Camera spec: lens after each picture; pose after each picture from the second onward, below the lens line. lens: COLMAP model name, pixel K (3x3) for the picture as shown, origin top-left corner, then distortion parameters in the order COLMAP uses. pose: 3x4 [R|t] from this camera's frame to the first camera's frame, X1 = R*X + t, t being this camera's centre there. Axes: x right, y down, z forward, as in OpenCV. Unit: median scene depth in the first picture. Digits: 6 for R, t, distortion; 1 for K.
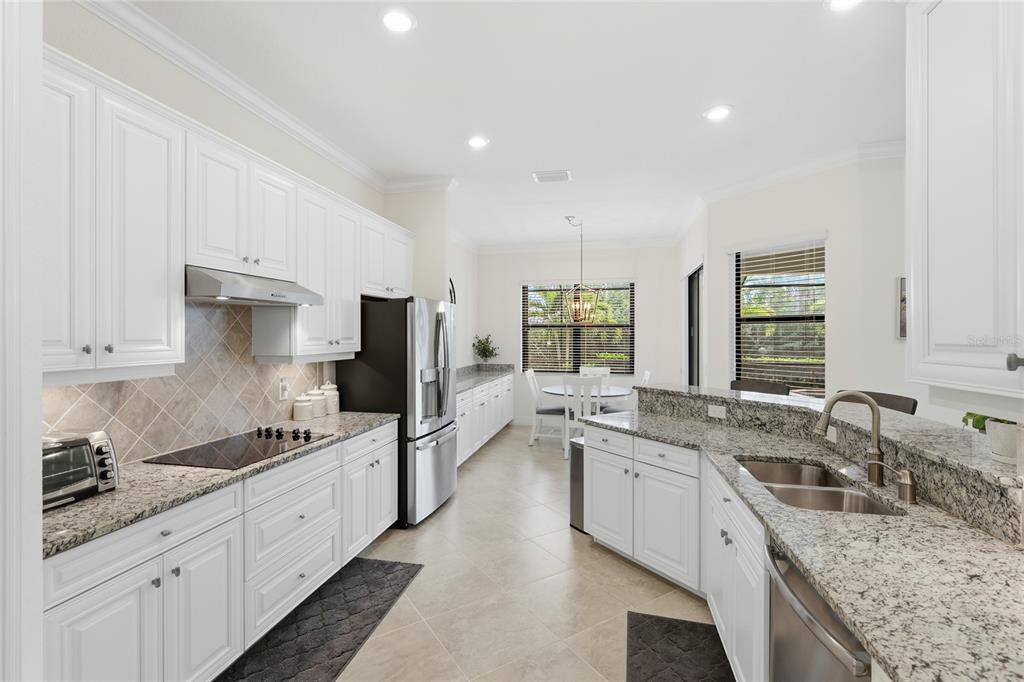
lens RADIAL K [[459.5, 0, 508.9], [0, 459.5, 336.3], [0, 0, 1]] dist [0.001959, 0.000537]
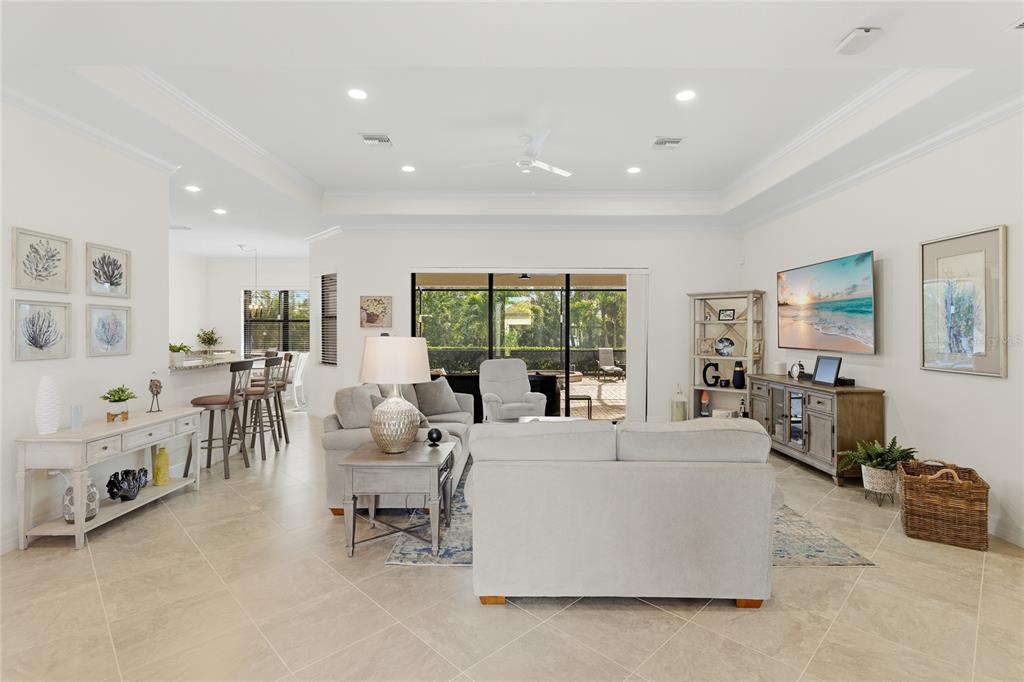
lens RADIAL K [[478.3, 0, 519.7], [0, 478.3, 334.8], [0, 0, 1]] dist [0.001913, -0.000220]
pose [[0.974677, 0.002502, 0.223605, 0.889104], [-0.003634, 0.999983, 0.004651, 0.013045], [-0.223590, -0.005346, 0.974669, -0.908792]]
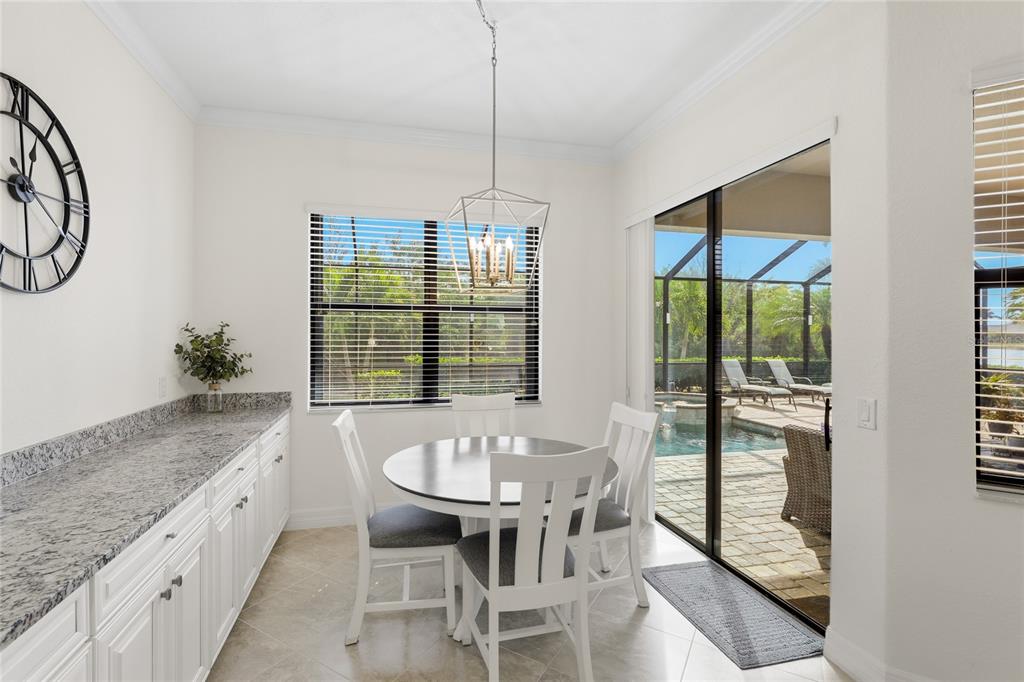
lens RADIAL K [[459.5, 0, 503.5], [0, 459.5, 335.7], [0, 0, 1]] dist [0.001959, 0.000537]
pose [[0.891943, -0.001842, 0.452144, -0.011354], [0.001145, 0.999998, 0.001814, 0.012697], [-0.452146, -0.001100, 0.891943, 0.926148]]
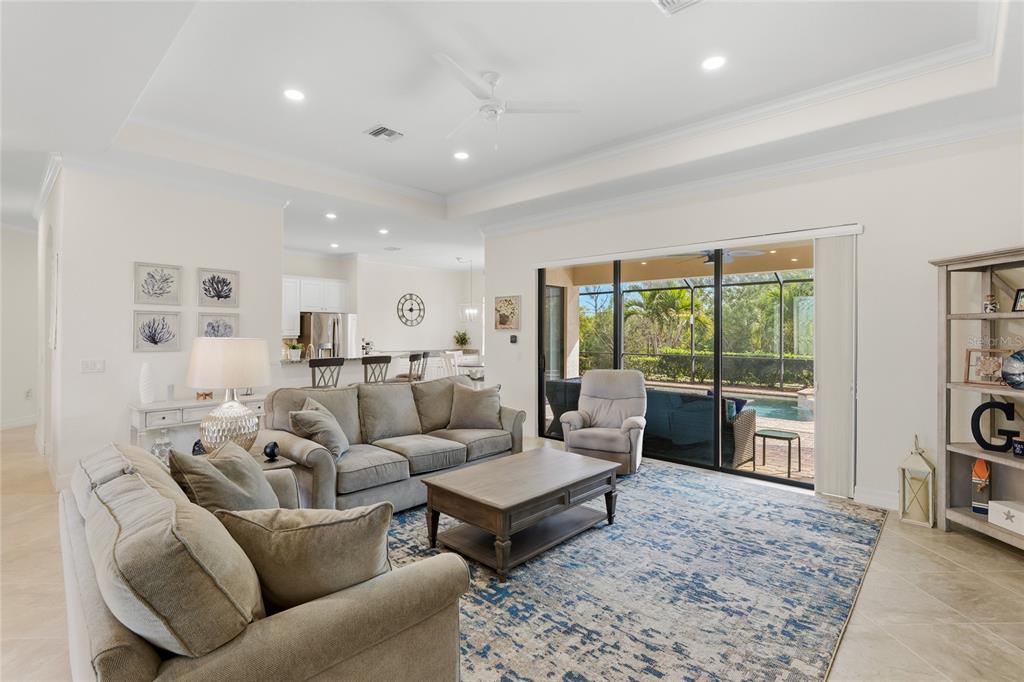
lens RADIAL K [[480.7, 0, 509.5], [0, 480.7, 331.8], [0, 0, 1]] dist [0.004181, 0.000008]
pose [[0.865077, 0.005217, -0.501612, 1.583811], [-0.007809, 0.999965, -0.003068, 0.010282], [0.501578, 0.006571, 0.865087, -0.543054]]
